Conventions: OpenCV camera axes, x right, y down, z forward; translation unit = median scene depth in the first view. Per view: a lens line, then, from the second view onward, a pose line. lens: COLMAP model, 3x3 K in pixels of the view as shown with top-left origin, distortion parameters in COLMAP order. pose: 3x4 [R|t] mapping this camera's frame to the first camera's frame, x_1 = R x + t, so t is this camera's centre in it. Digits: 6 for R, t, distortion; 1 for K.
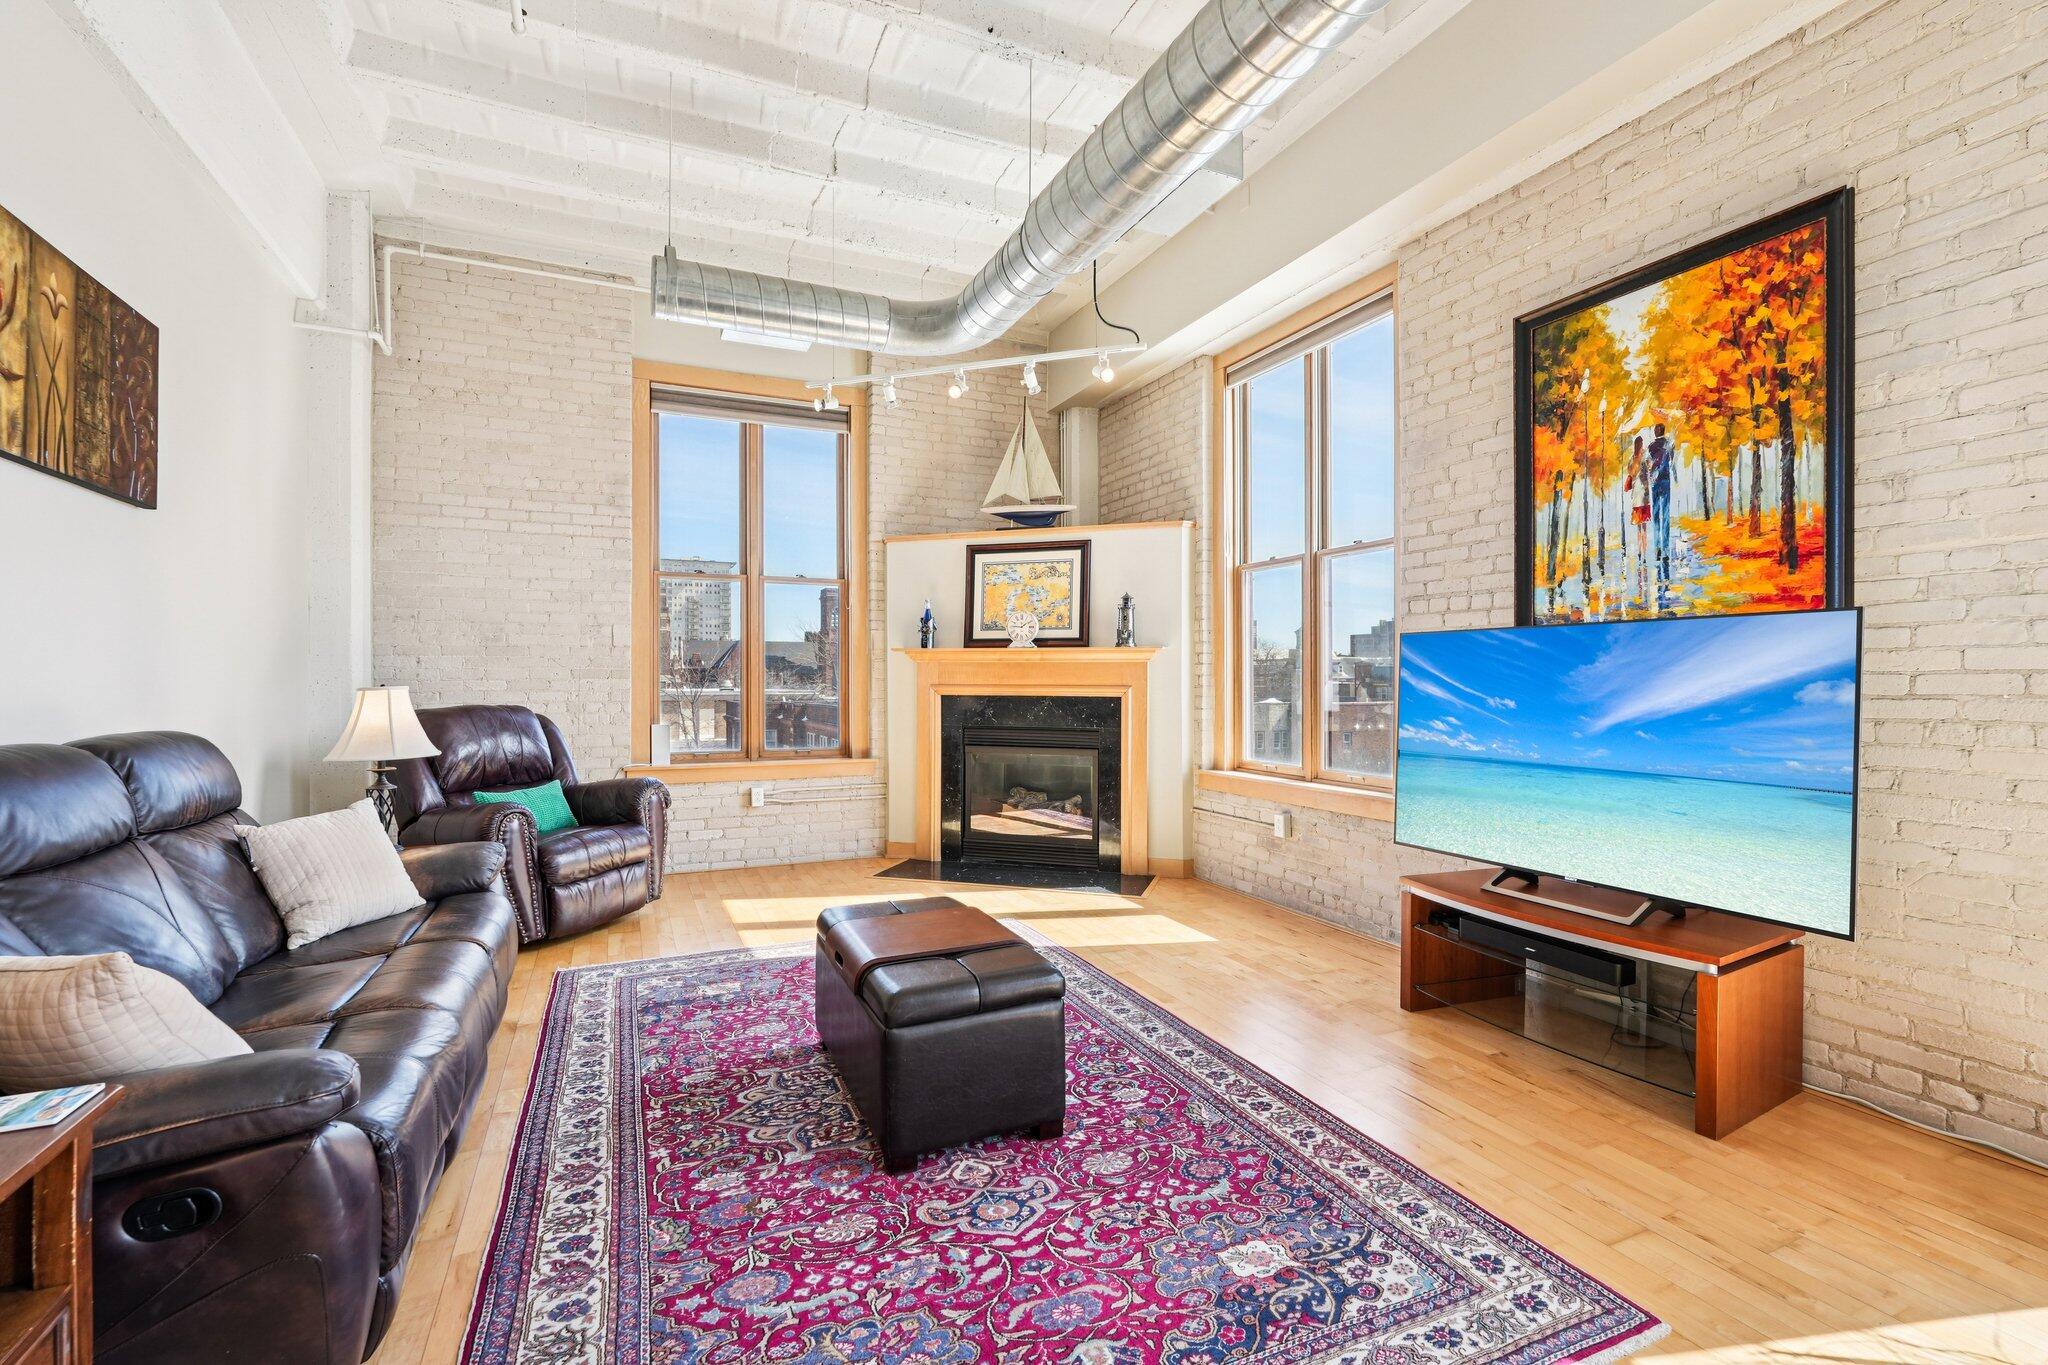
lens RADIAL K [[890.9, 0, 1021.6], [0, 890.9, 686.1], [0, 0, 1]] dist [-0.024537, 0.011855]
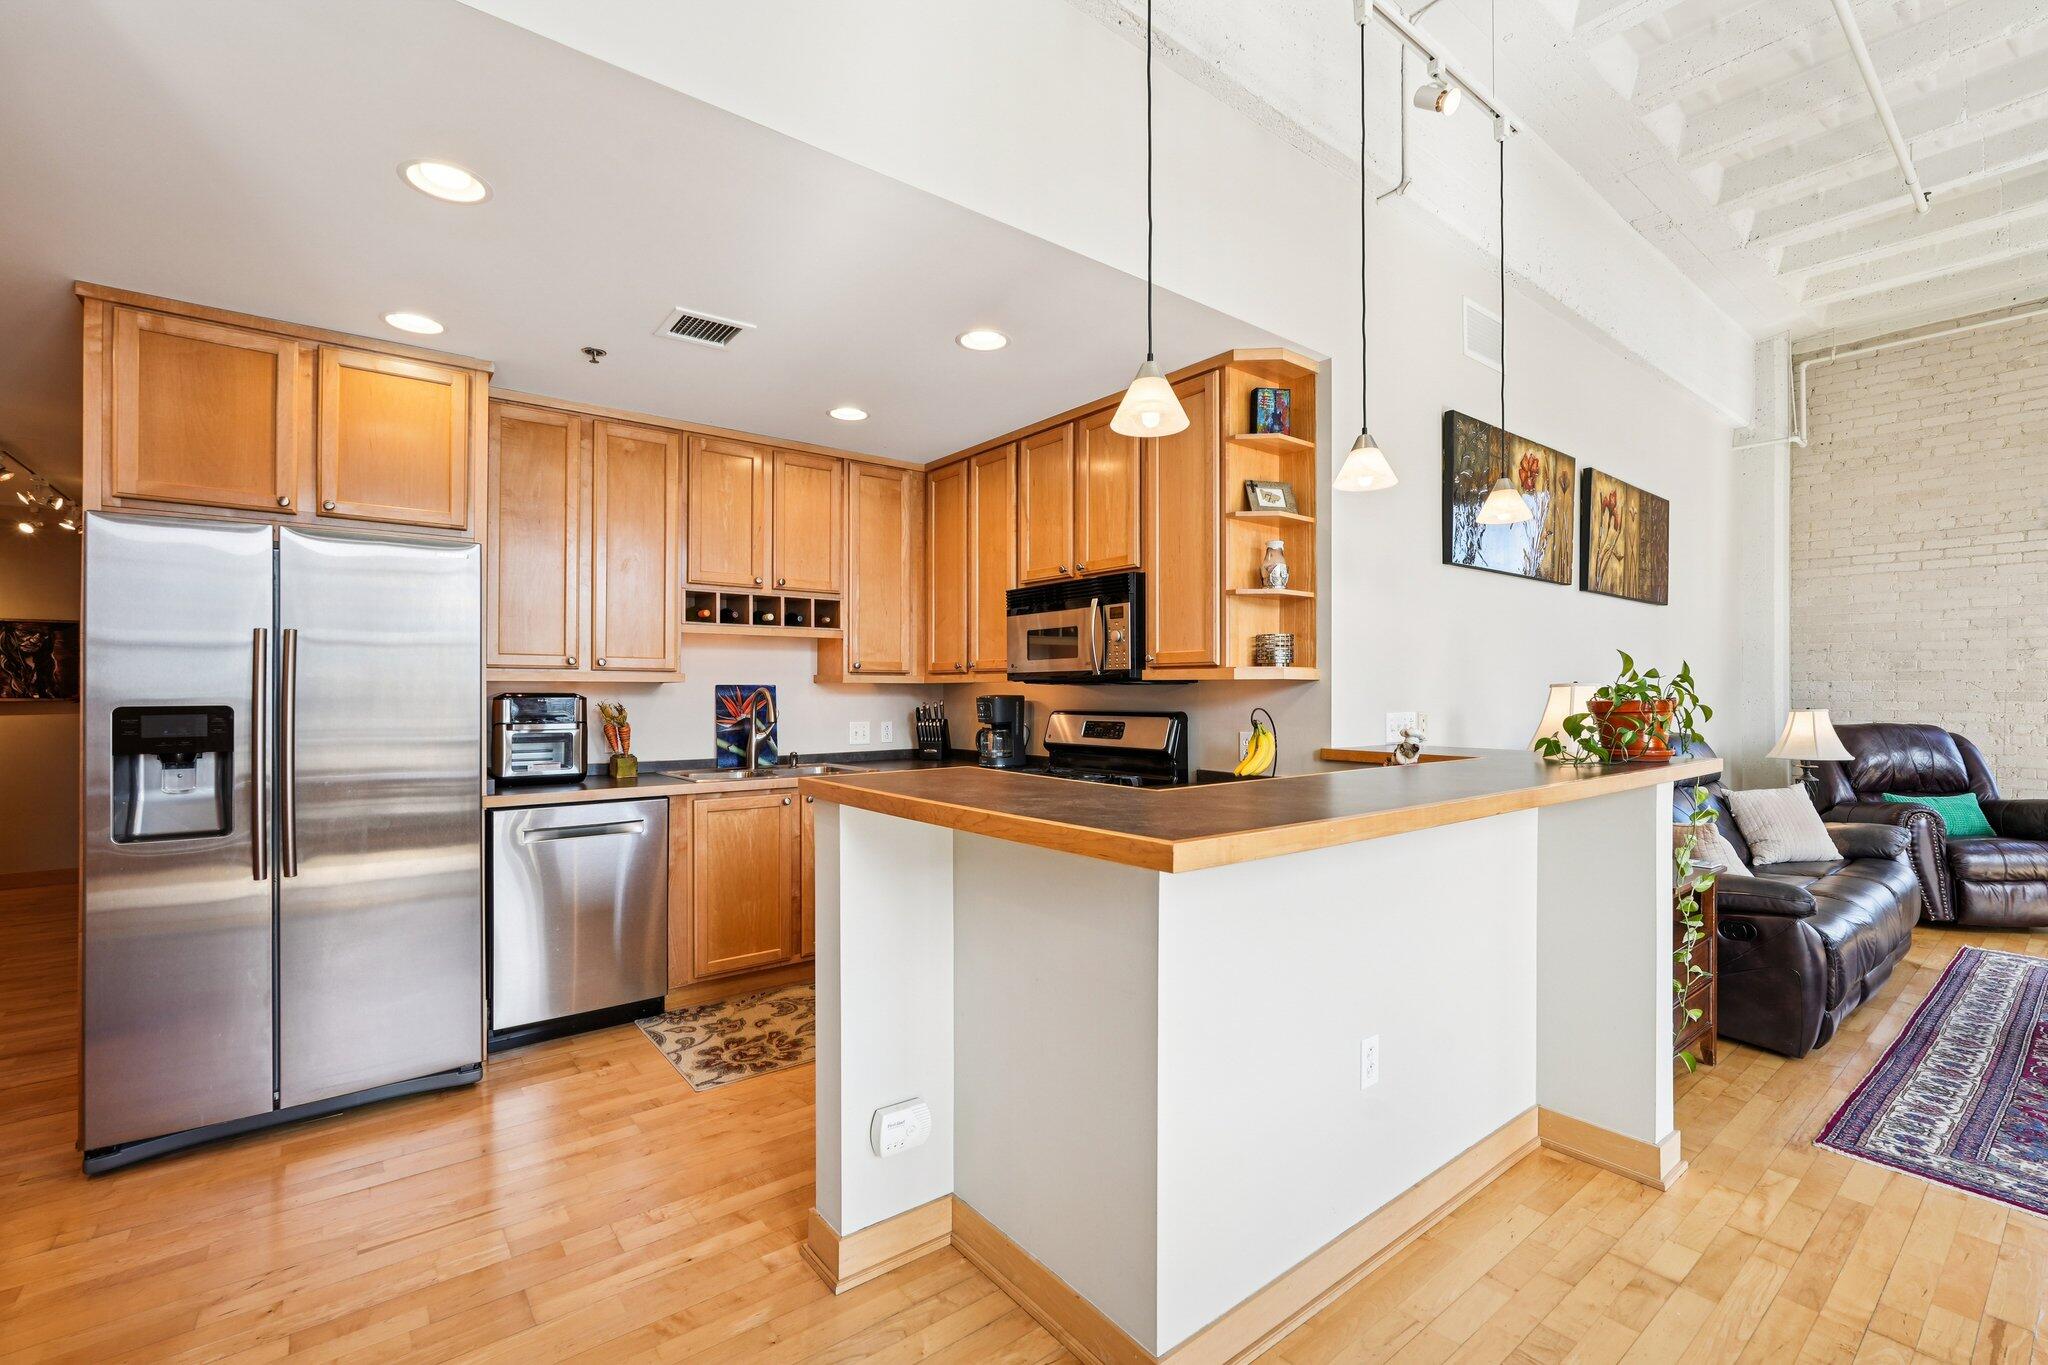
lens RADIAL K [[890.6, 0, 1024.2], [0, 890.6, 686.6], [0, 0, 1]] dist [-0.019906, 0.008657]
pose [[0.240040, -0.001186, -0.970762, 0.276615], [-0.006268, 0.999977, -0.002772, -0.018242], [0.970743, 0.006750, 0.240027, -0.445117]]
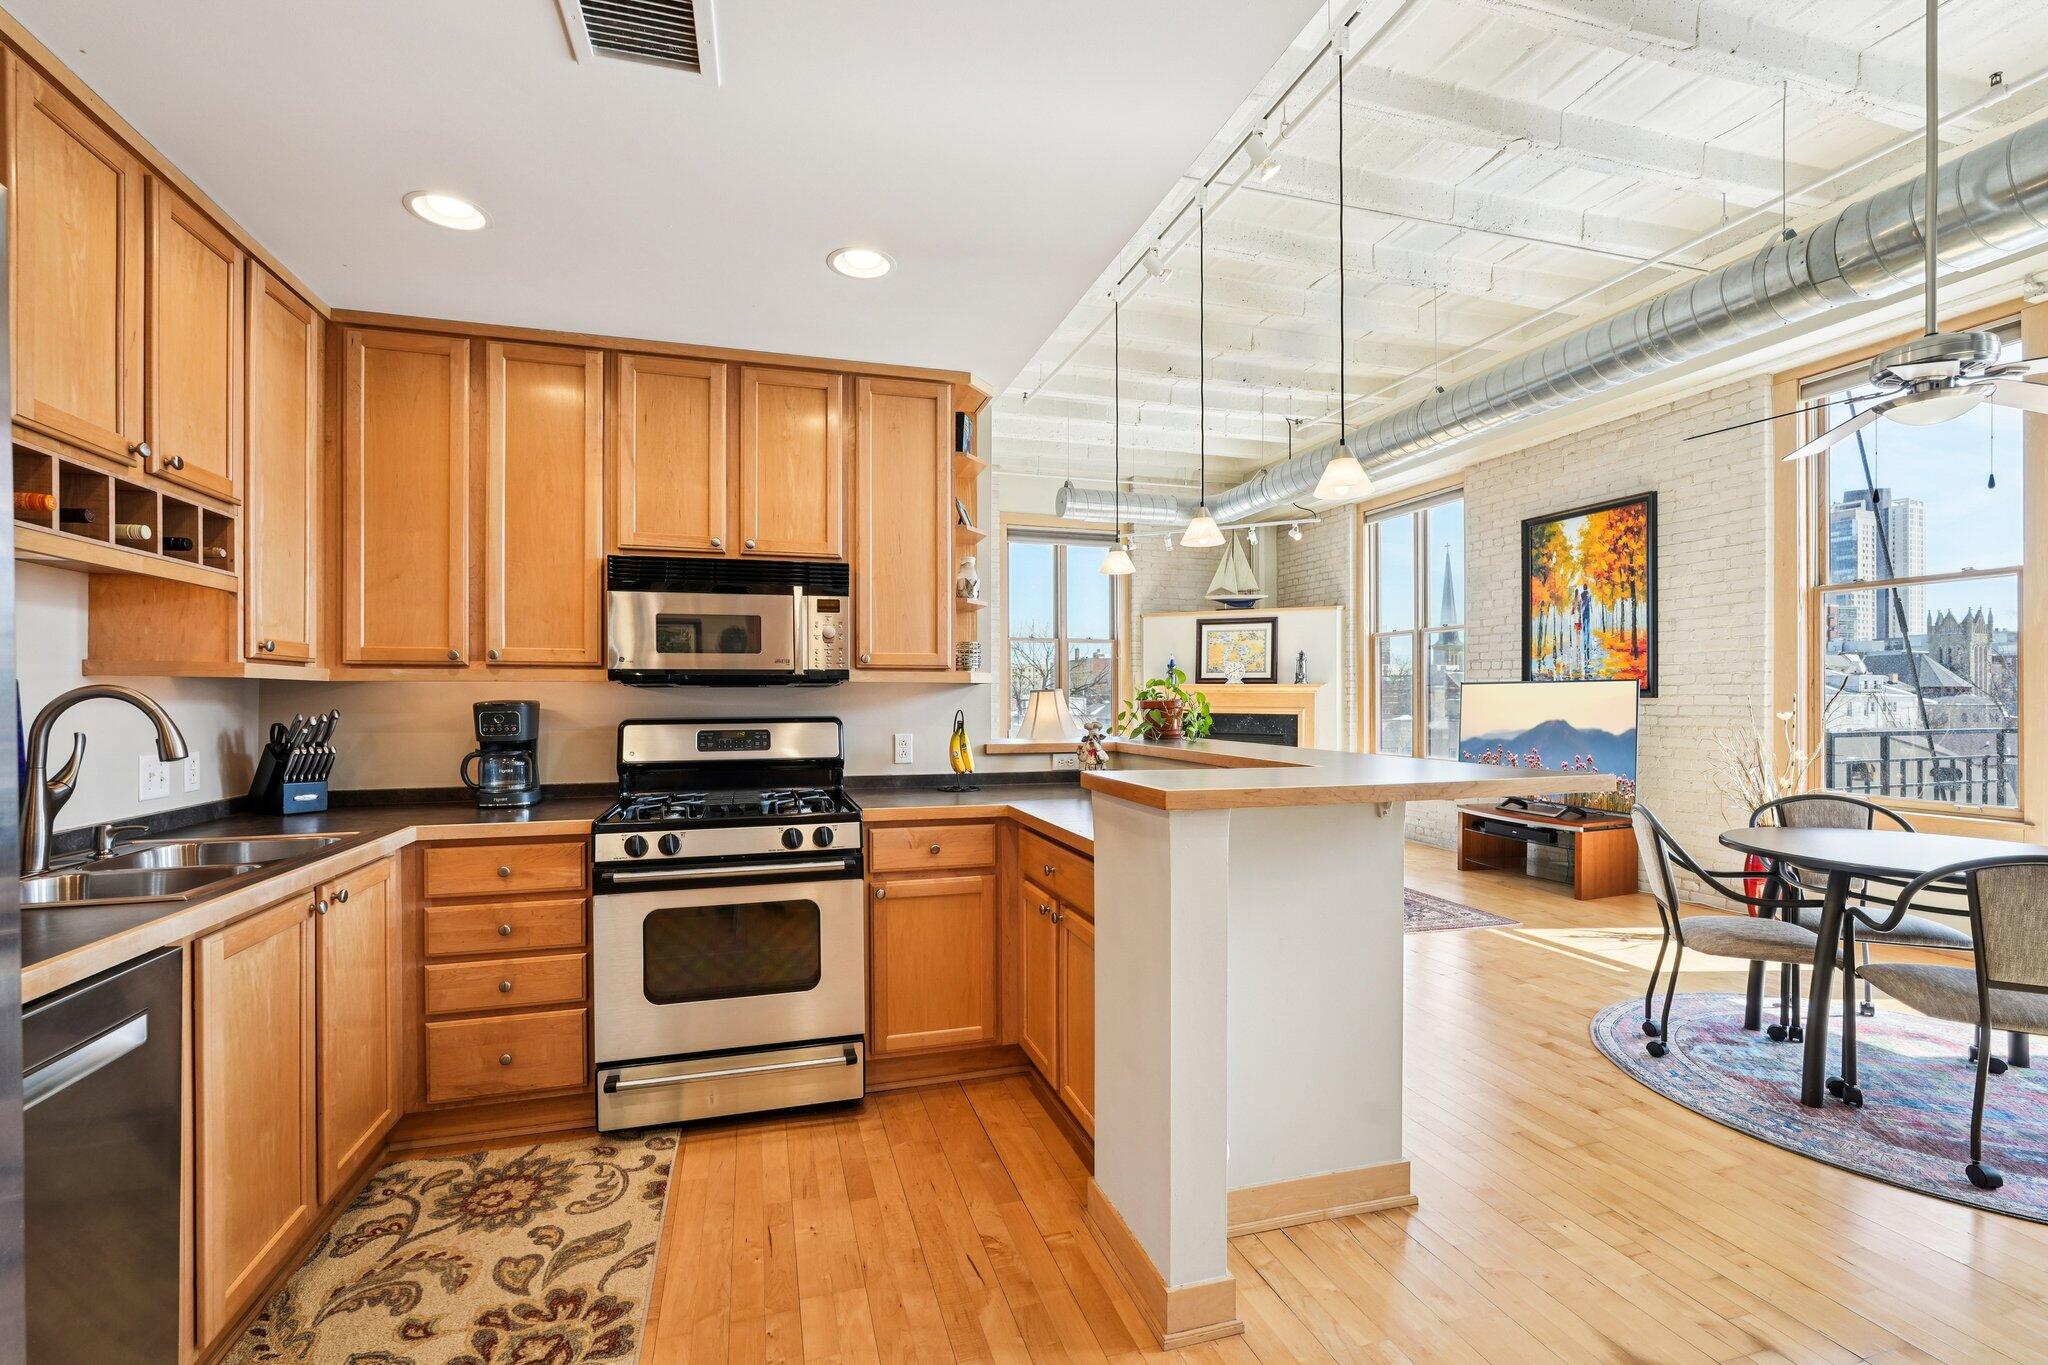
lens RADIAL K [[896.2, 0, 1020.9], [0, 896.2, 696.5], [0, 0, 1]] dist [-0.020374, 0.010042]
pose [[0.990967, 0.001500, -0.134095, -0.210576], [-0.002385, 0.999976, -0.006437, -0.010925], [0.134083, 0.006698, 0.990948, -0.847946]]
